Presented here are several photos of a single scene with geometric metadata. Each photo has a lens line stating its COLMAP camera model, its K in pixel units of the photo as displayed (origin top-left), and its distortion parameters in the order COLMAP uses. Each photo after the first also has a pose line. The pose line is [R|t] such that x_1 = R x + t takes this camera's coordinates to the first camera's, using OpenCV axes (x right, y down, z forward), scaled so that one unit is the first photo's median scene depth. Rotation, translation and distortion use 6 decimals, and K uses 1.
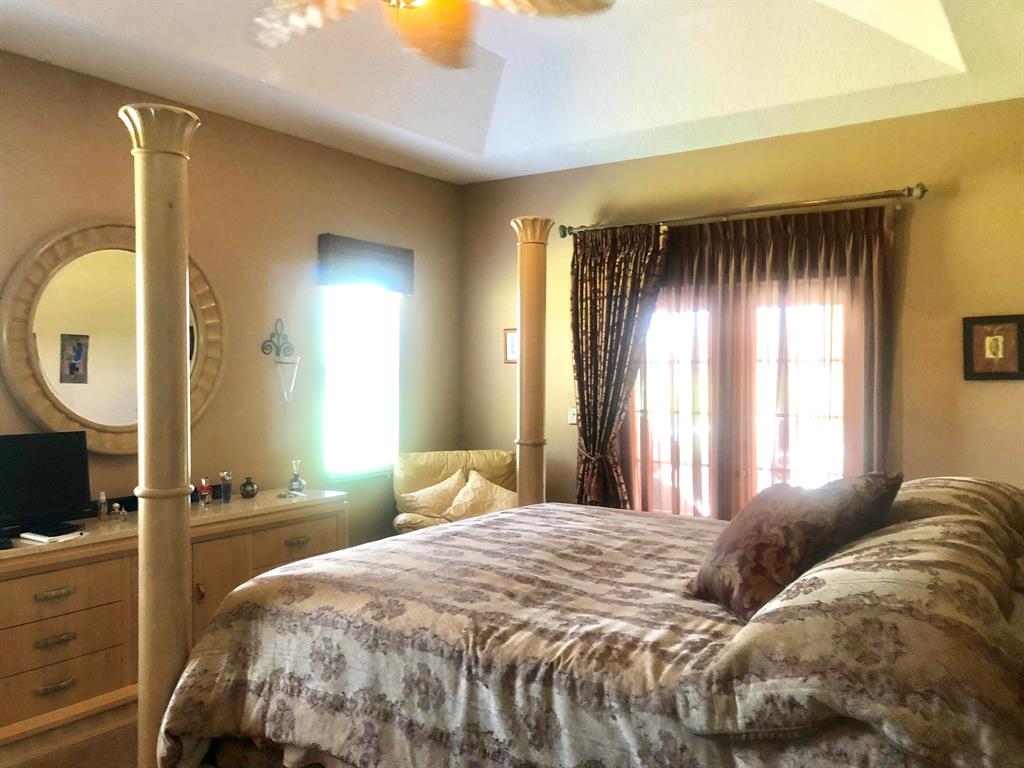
lens RADIAL K [[836.6, 0, 504.2], [0, 836.6, 387.7], [0, 0, 1]] dist [0.060096, -0.066174]
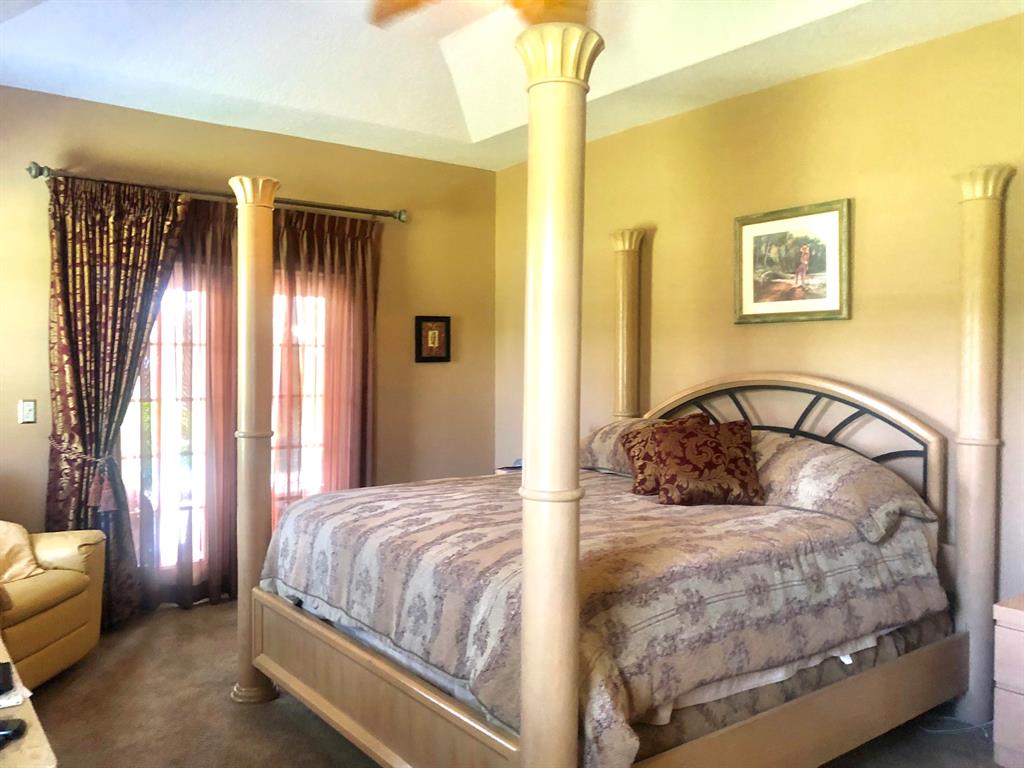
lens RADIAL K [[836.6, 0, 517.0], [0, 836.6, 375.8], [0, 0, 1]] dist [0.060096, -0.066174]
pose [[0.307228, -0.018052, 0.951465, -0.577126], [0.017915, 0.999753, 0.013183, -0.001966], [-0.951467, 0.012995, 0.307475, 0.374149]]
